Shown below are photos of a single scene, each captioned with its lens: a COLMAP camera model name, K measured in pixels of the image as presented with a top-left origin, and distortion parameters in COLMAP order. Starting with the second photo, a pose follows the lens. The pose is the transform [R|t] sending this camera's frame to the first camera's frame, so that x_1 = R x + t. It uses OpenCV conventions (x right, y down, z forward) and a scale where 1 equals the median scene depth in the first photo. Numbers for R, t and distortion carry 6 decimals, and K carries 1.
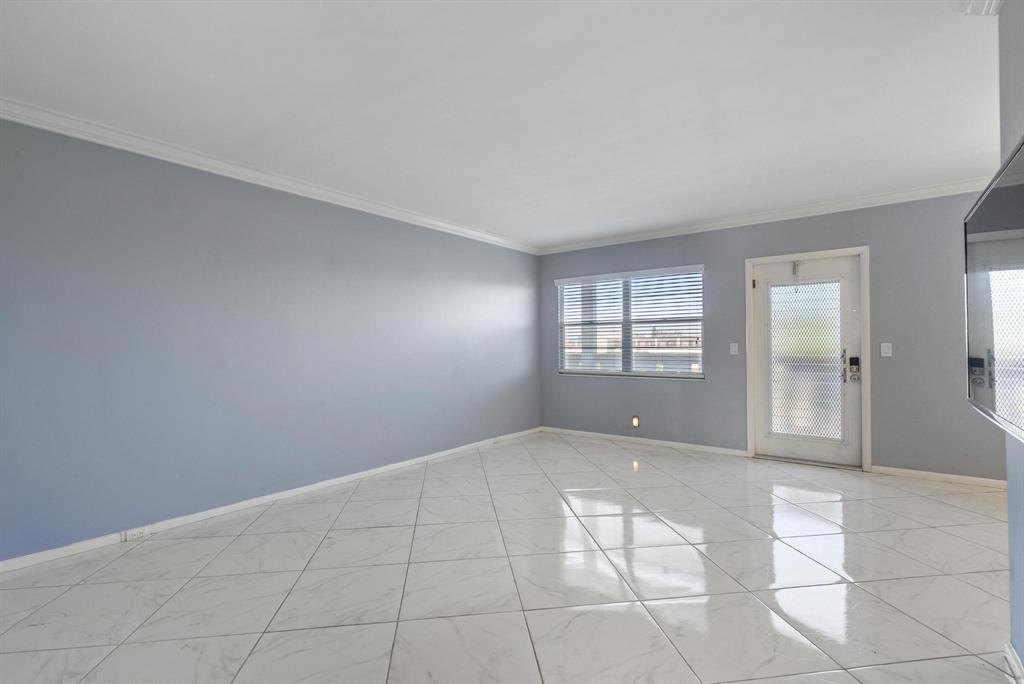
lens RADIAL K [[414.5, 0, 512.0], [0, 414.5, 342.0], [0, 0, 1]] dist [-0.001075, 0.000033]
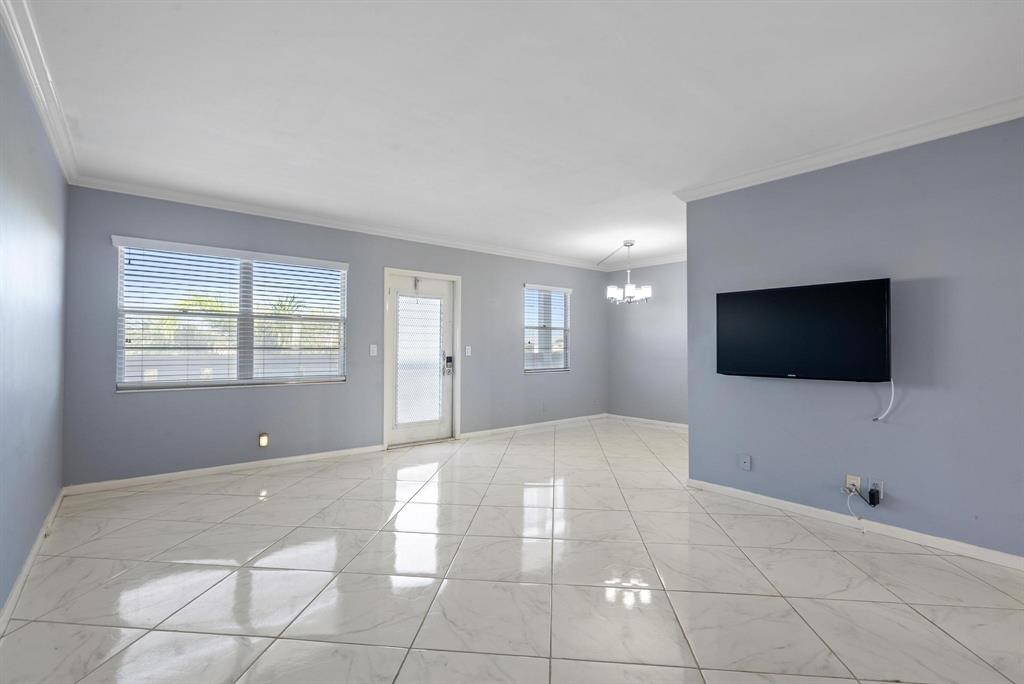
lens RADIAL K [[463.9, 0, 514.6], [0, 463.9, 338.0], [0, 0, 1]] dist [-0.002391, 0.000142]
pose [[0.287275, 0.026757, 0.957474, -0.501830], [-0.016914, 0.999596, -0.022859, 0.006963], [-0.957699, -0.009628, 0.287611, 0.326138]]
